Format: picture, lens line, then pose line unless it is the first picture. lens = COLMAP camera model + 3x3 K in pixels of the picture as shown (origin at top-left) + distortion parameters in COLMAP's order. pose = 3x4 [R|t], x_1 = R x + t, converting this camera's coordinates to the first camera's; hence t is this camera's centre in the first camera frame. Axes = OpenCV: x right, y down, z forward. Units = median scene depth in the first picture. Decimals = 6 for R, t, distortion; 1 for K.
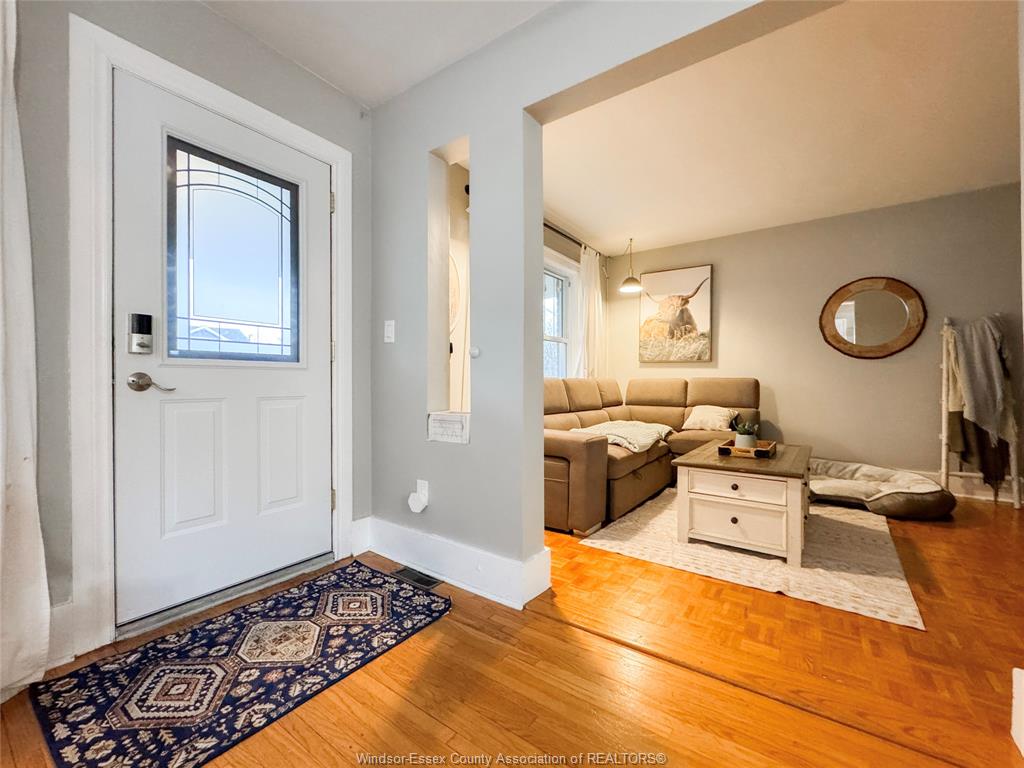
lens RADIAL K [[410.6, 0, 513.6], [0, 410.6, 384.3], [0, 0, 1]] dist [-0.003613, -0.000150]
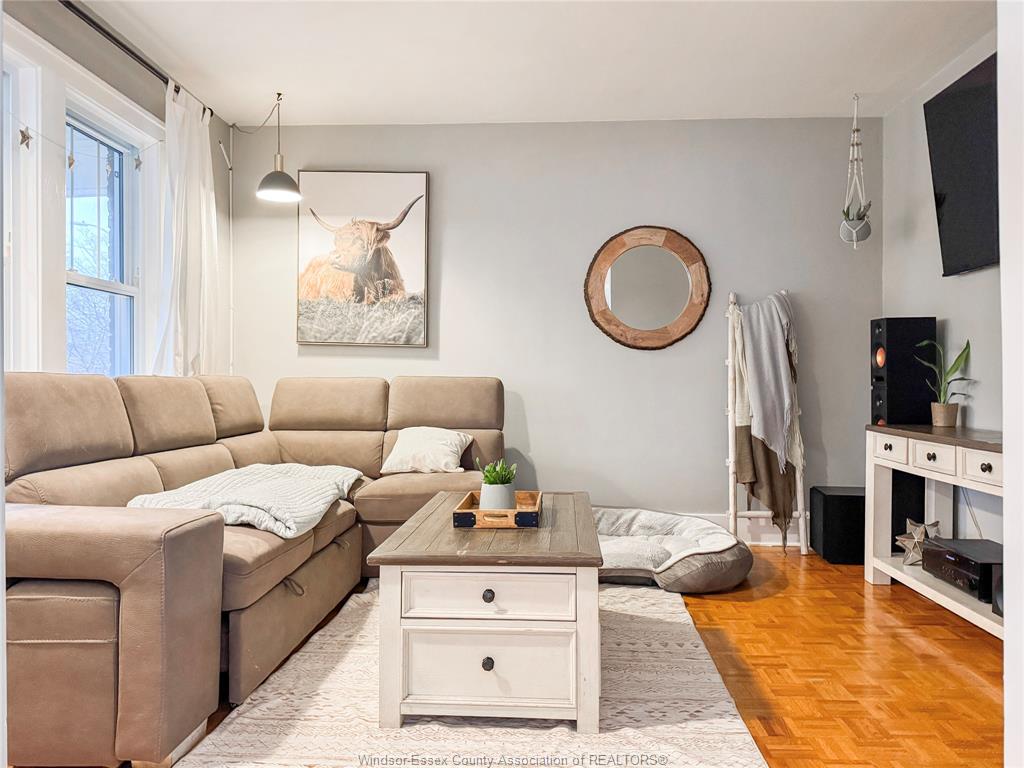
lens RADIAL K [[731.3, 0, 522.7], [0, 731.3, 382.9], [0, 0, 1]] dist [0.054335, -0.056225]
pose [[0.828393, -0.000037, 0.560147, 0.047179], [0.002276, 0.999992, -0.003301, -0.005288], [-0.560143, 0.004010, 0.828387, 0.154628]]
